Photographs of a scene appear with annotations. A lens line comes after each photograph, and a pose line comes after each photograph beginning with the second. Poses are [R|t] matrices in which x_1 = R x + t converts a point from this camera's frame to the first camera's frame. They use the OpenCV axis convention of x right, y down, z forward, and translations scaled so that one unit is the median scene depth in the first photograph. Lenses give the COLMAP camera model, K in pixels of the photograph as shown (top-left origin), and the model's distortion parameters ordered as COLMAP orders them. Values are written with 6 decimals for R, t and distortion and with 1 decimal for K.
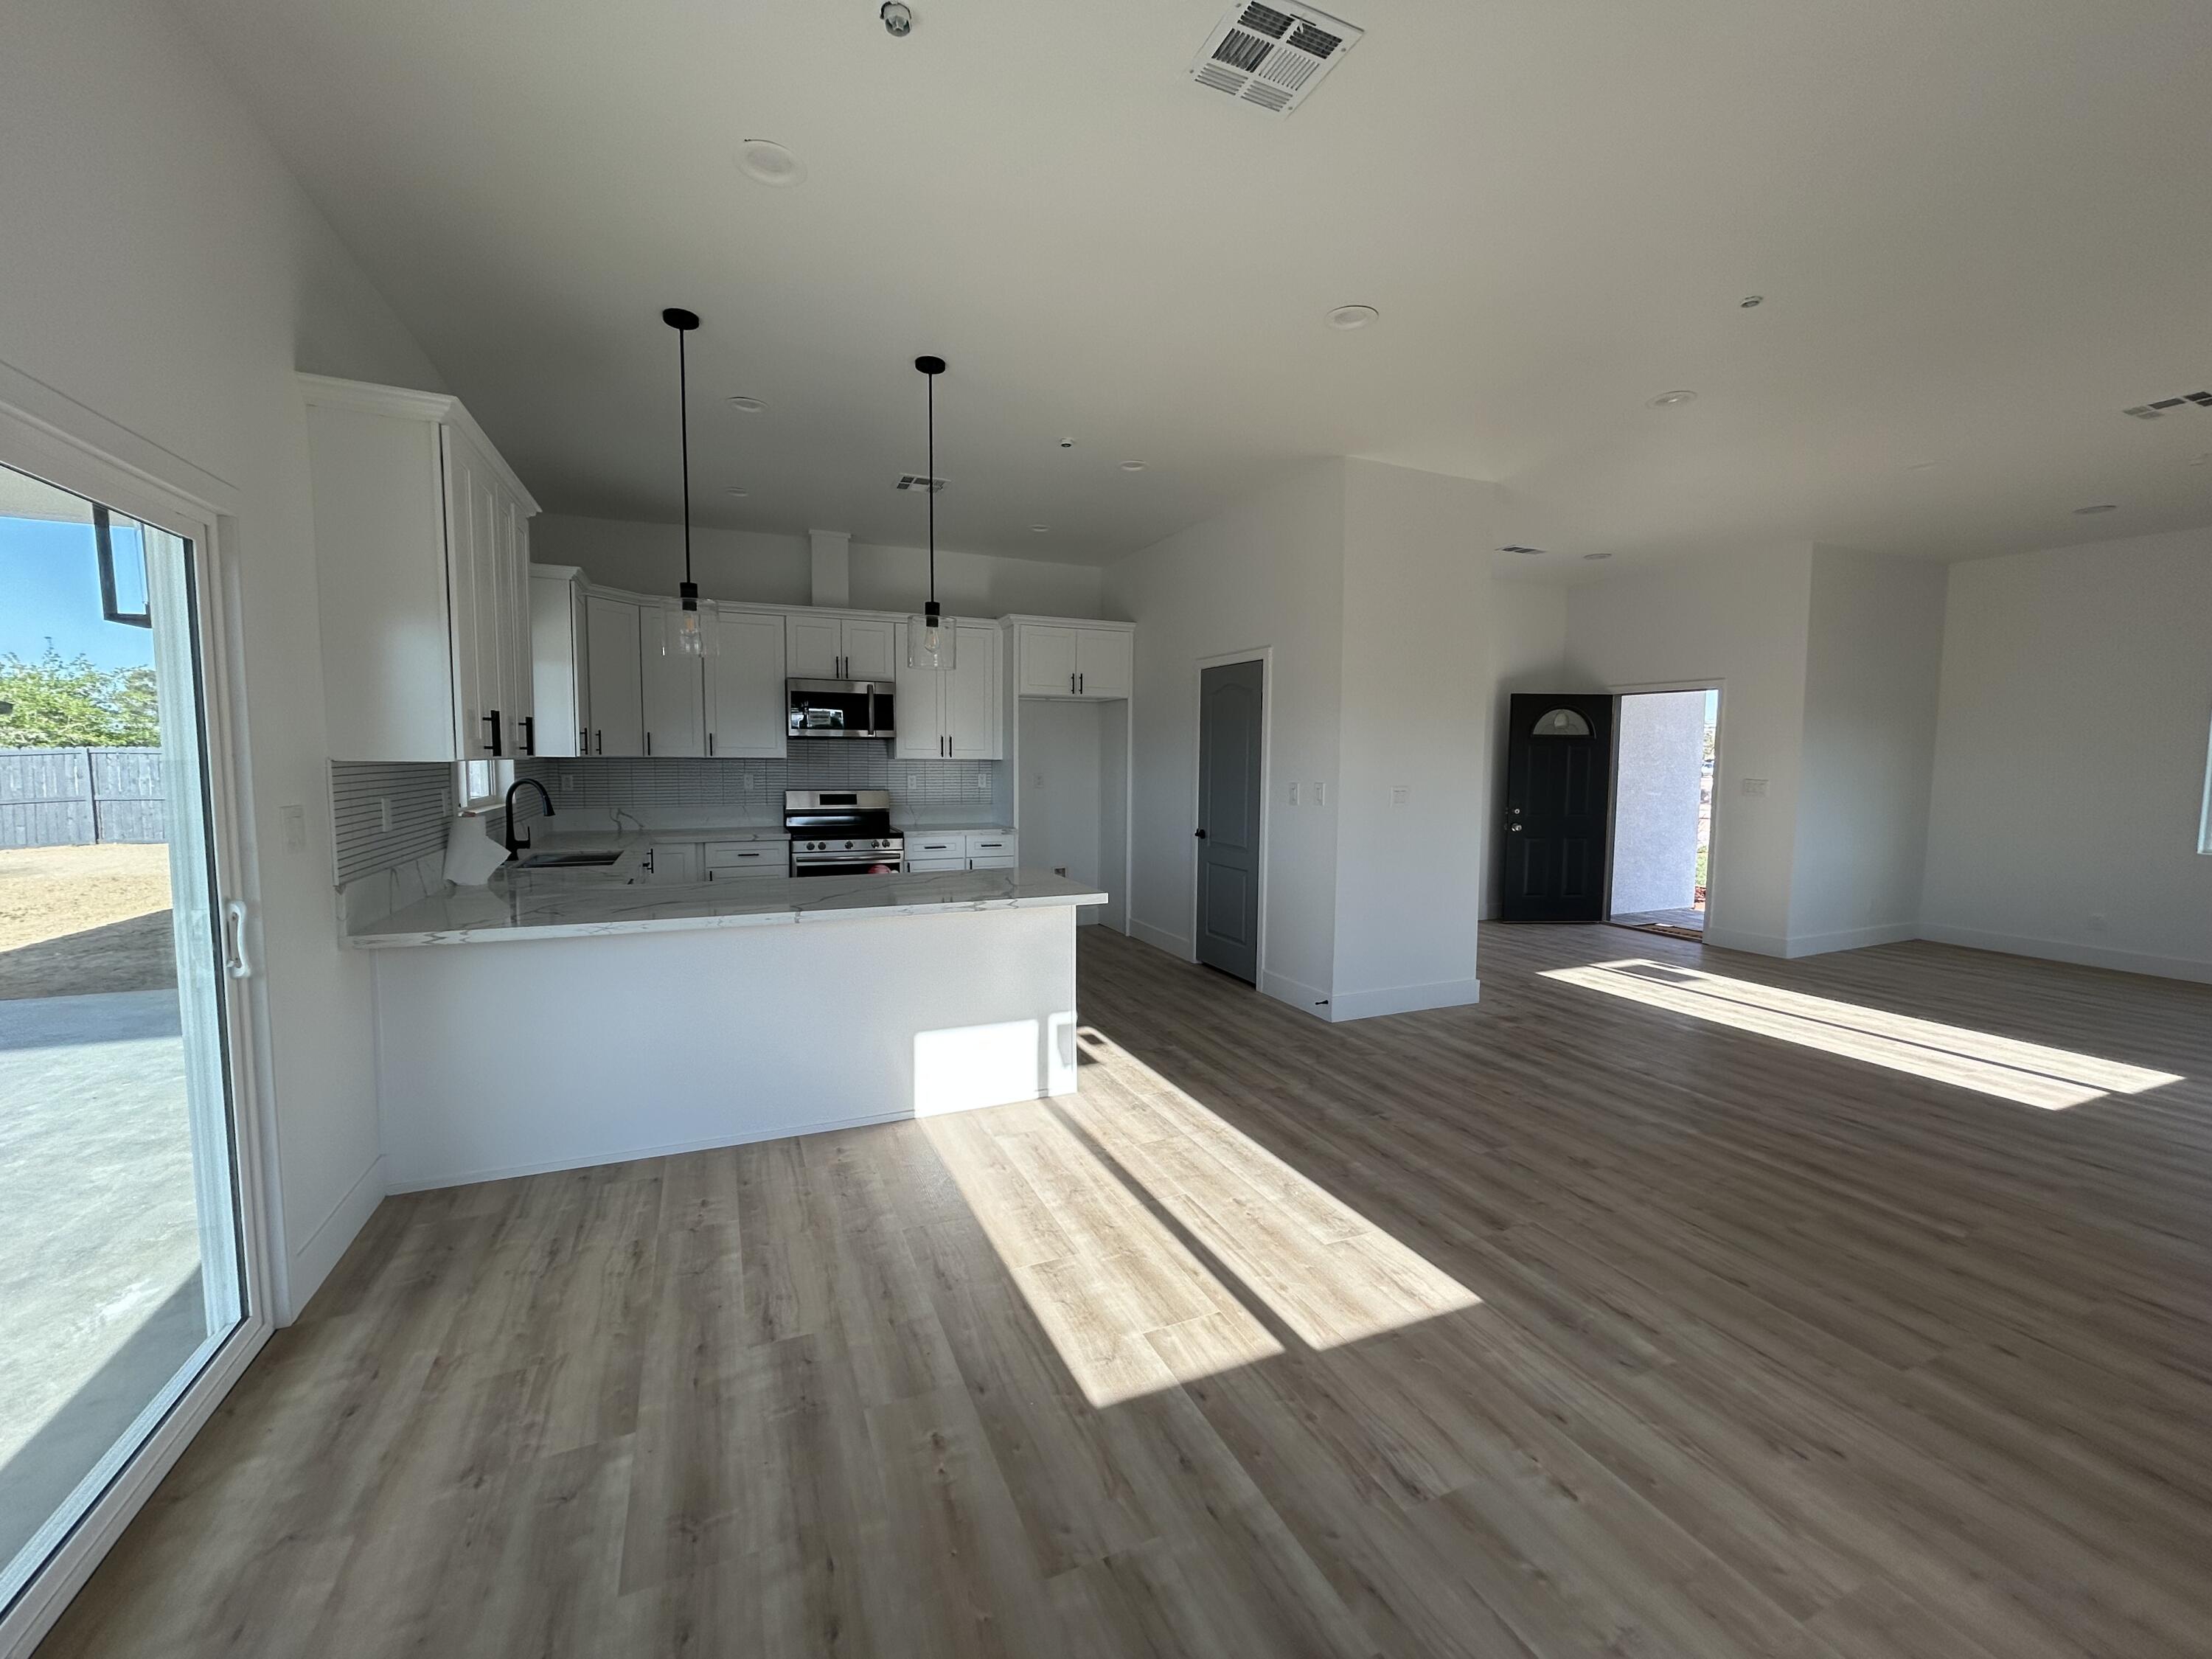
lens RADIAL K [[892.2, 0, 1102.3], [0, 892.2, 827.0], [0, 0, 1]] dist [-0.000519, 0.001113]
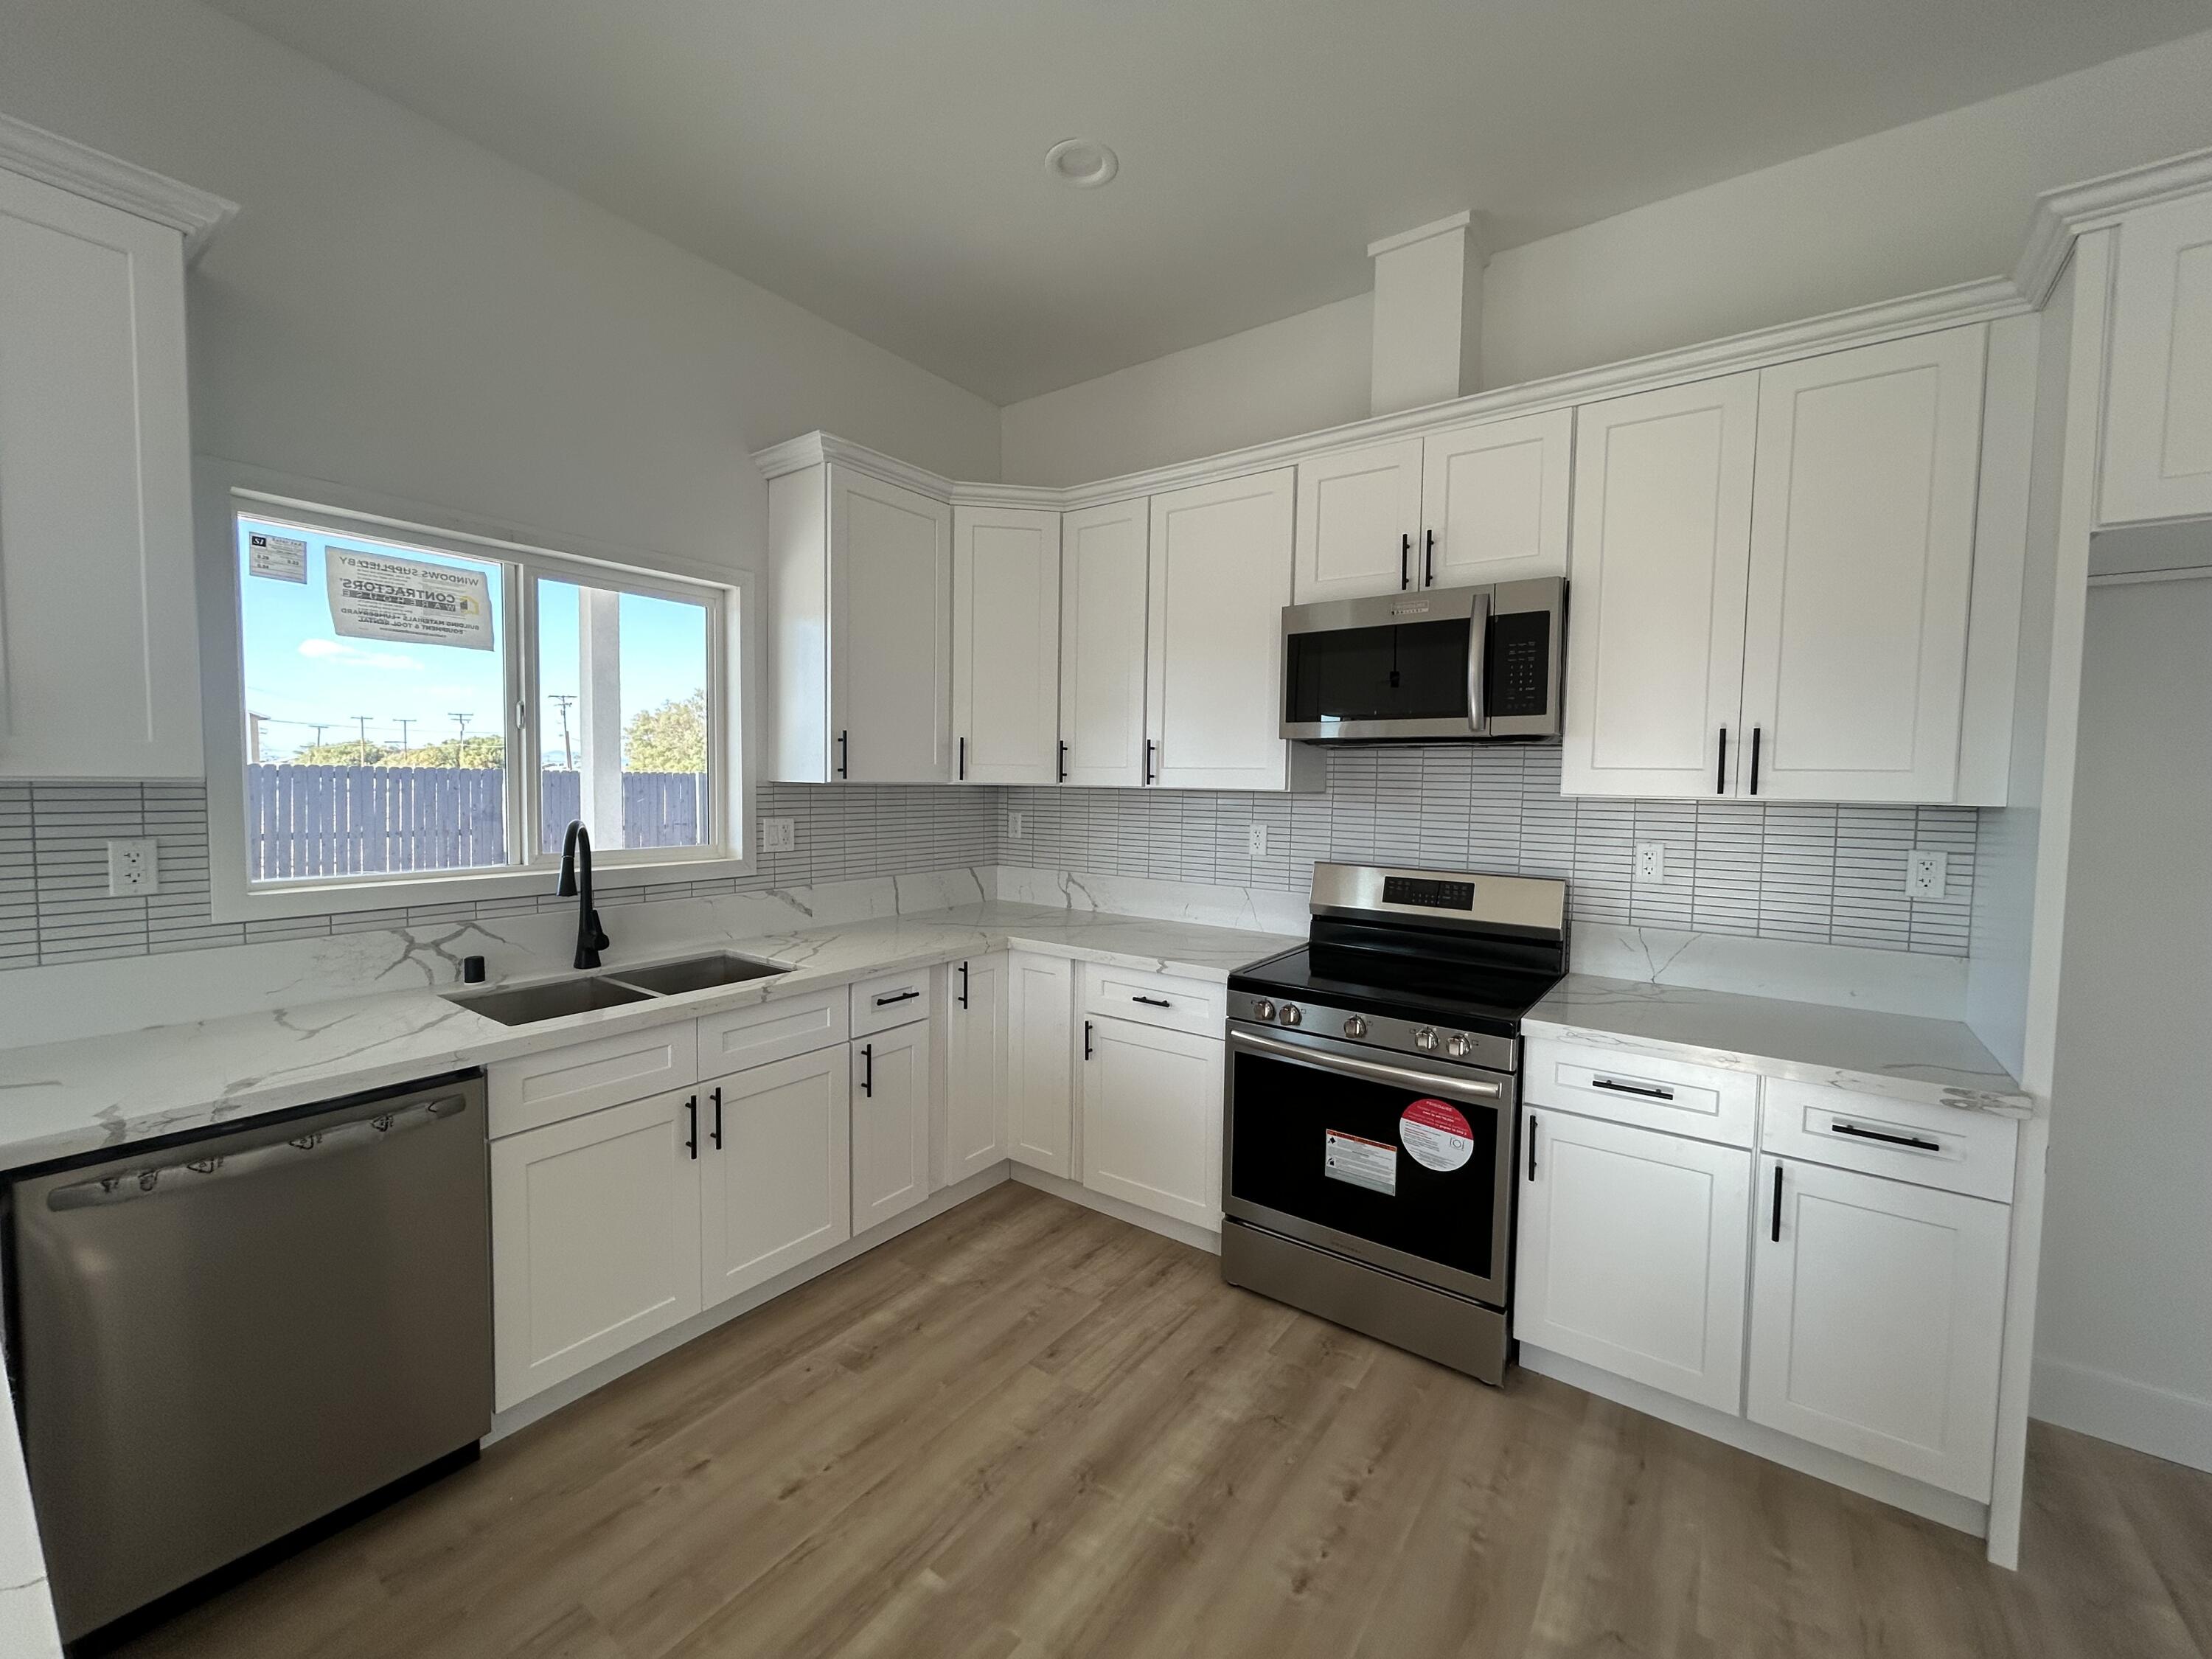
lens RADIAL K [[892.2, 0, 1099.2], [0, 892.2, 826.9], [0, 0, 1]] dist [-0.000519, 0.001113]
pose [[0.504569, 0.046018, -0.862144, -0.033335], [-0.078700, 0.996873, 0.007151, -0.090719], [0.859777, 0.064243, 0.506612, 1.141614]]
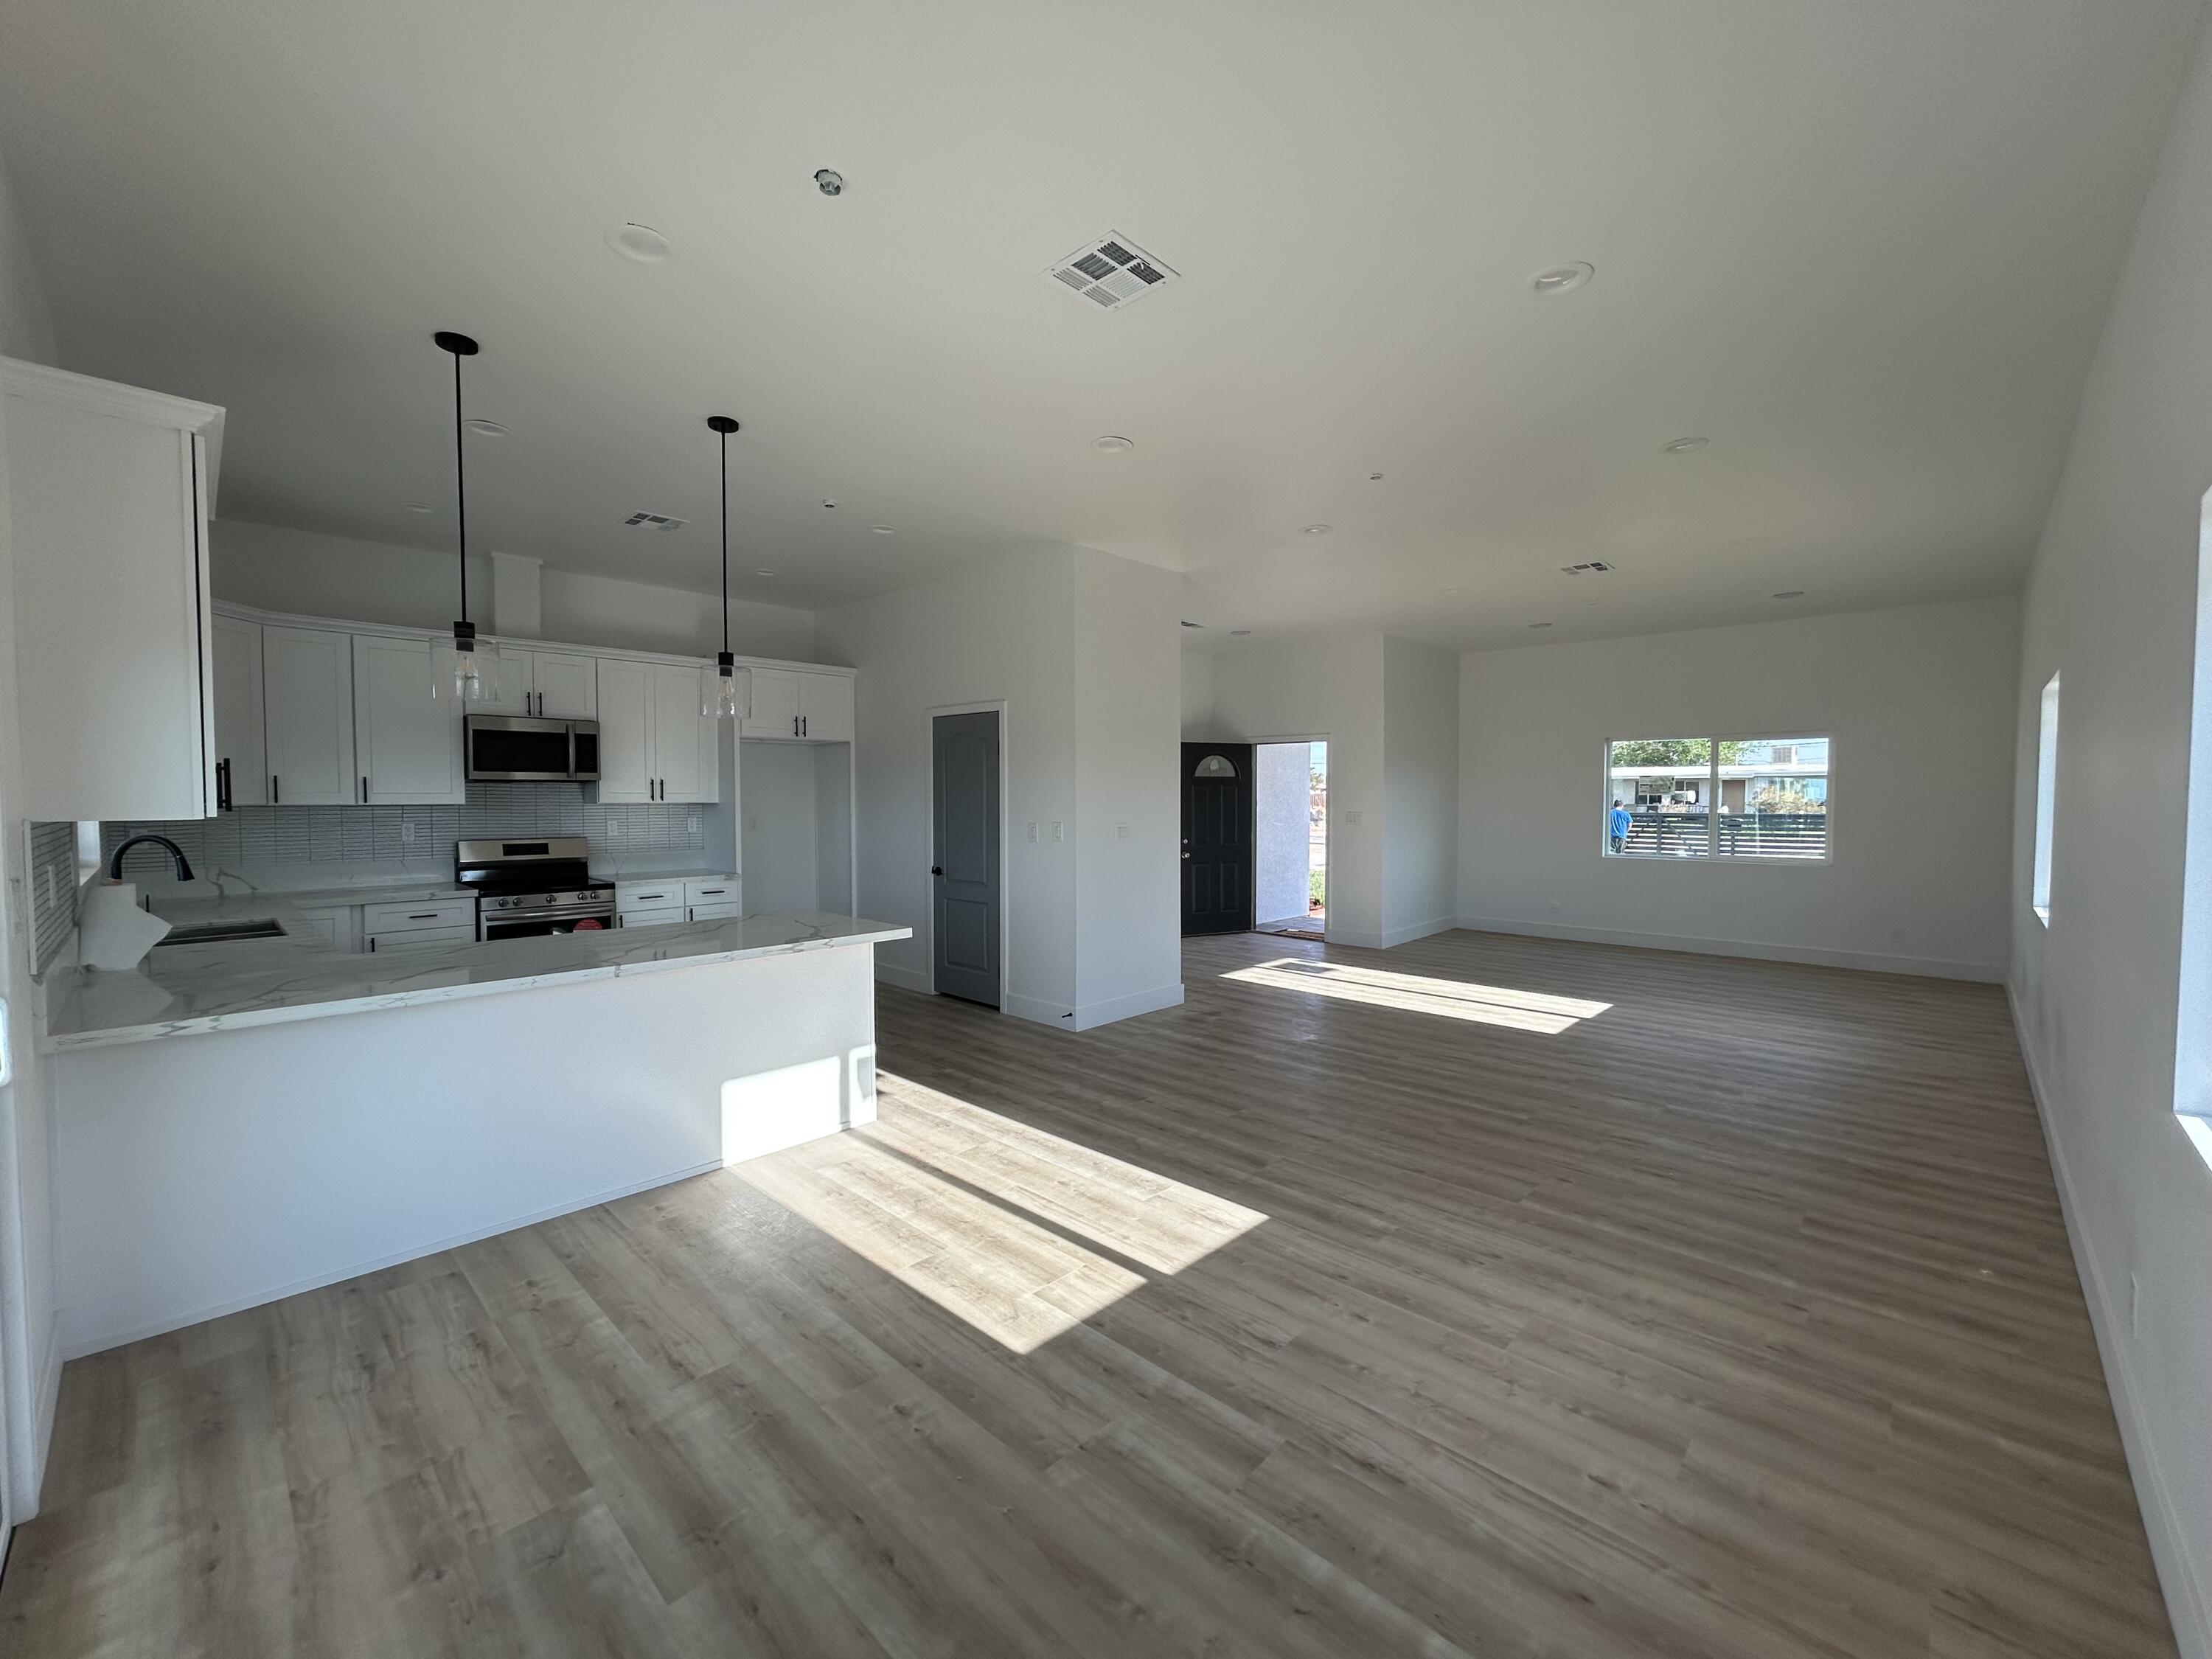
lens RADIAL K [[892.2, 0, 1103.6], [0, 892.2, 827.6], [0, 0, 1]] dist [-0.000519, 0.001113]
pose [[0.922640, -0.021530, 0.385060, -0.180882], [0.036850, 0.998794, -0.032451, -0.003946], [-0.383897, 0.044130, 0.922321, -0.088969]]
